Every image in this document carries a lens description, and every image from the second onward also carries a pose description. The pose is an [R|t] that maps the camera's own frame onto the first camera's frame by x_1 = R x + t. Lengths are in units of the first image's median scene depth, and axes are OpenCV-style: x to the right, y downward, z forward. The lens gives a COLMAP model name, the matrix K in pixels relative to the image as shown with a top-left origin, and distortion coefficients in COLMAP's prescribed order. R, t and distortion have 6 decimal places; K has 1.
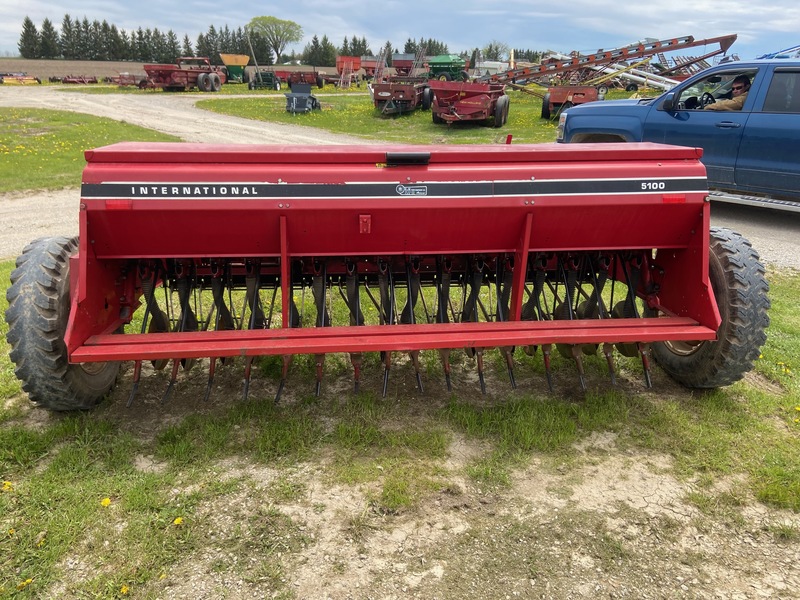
lens RADIAL K [[601.4, 0, 396.2], [0, 601.4, 302.8], [0, 0, 1]] dist [0.108669, -0.123415]
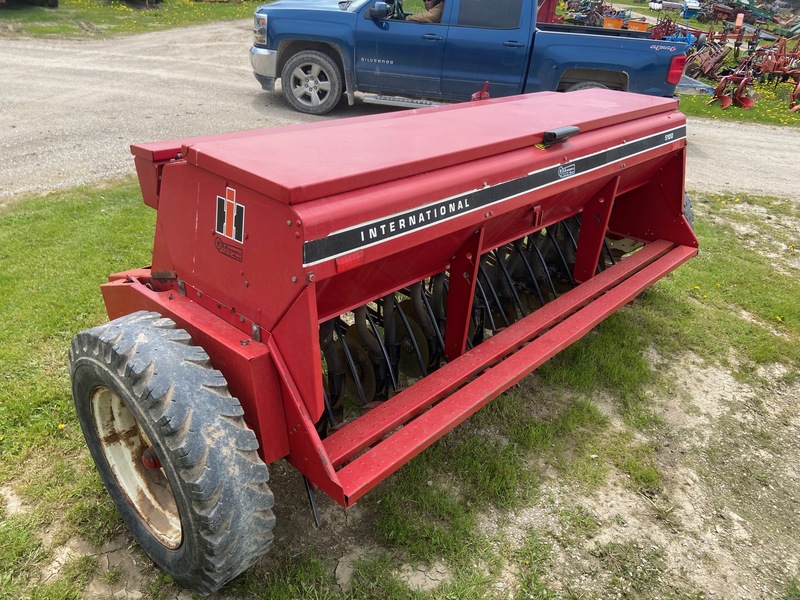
lens RADIAL K [[610.0, 0, 395.0], [0, 610.0, 301.6], [0, 0, 1]] dist [0.108193, -0.142373]
pose [[0.737471, -0.269908, 0.619101, -0.777779], [0.158362, 0.960223, 0.229985, -0.244223], [-0.656550, -0.071565, 0.750880, 0.433952]]
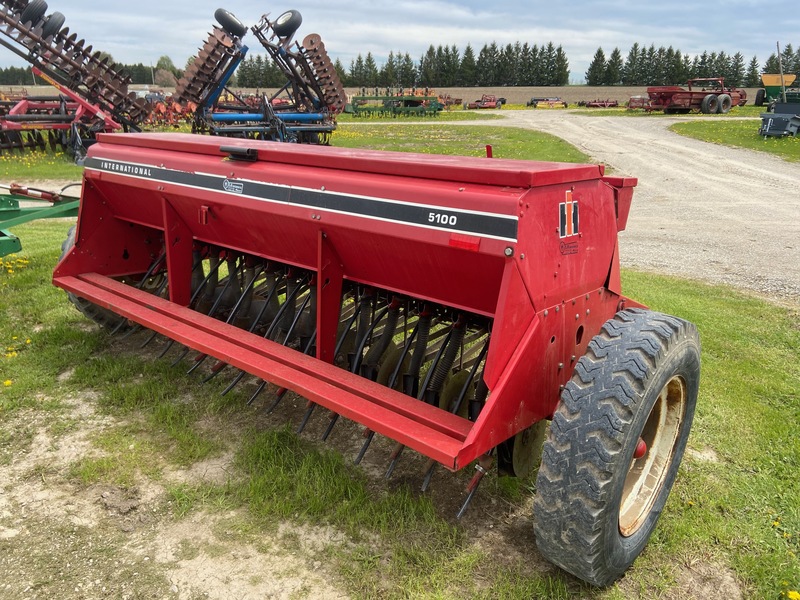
lens RADIAL K [[610.0, 0, 395.0], [0, 610.0, 301.6], [0, 0, 1]] dist [0.108193, -0.142373]
pose [[0.685371, 0.222987, -0.693212, 0.885209], [-0.251528, 0.965862, 0.062007, -0.131139], [0.683374, 0.131865, 0.718061, 0.484225]]
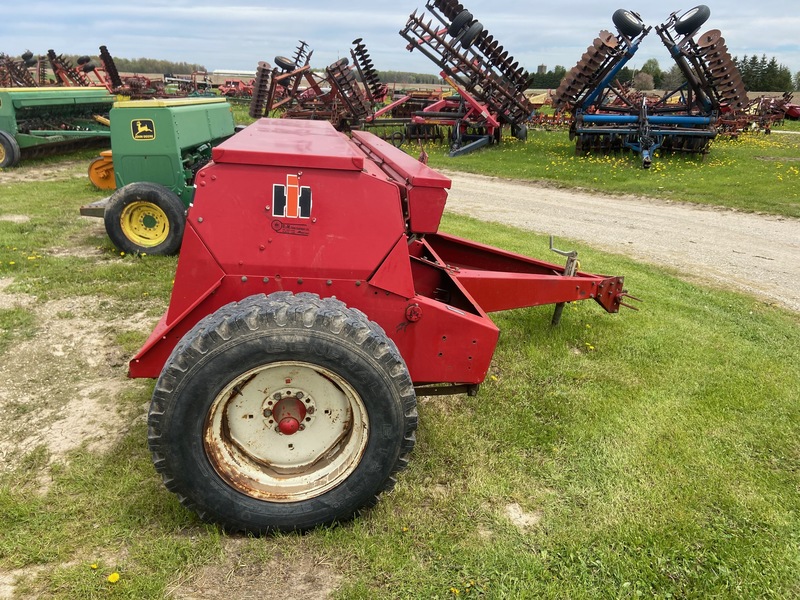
lens RADIAL K [[601.4, 0, 396.2], [0, 601.4, 302.8], [0, 0, 1]] dist [0.108669, -0.123415]
pose [[0.053007, 0.317226, -0.946867, 1.275163], [-0.369379, 0.887175, 0.276549, -0.377570], [0.927766, 0.335094, 0.164203, 1.168319]]
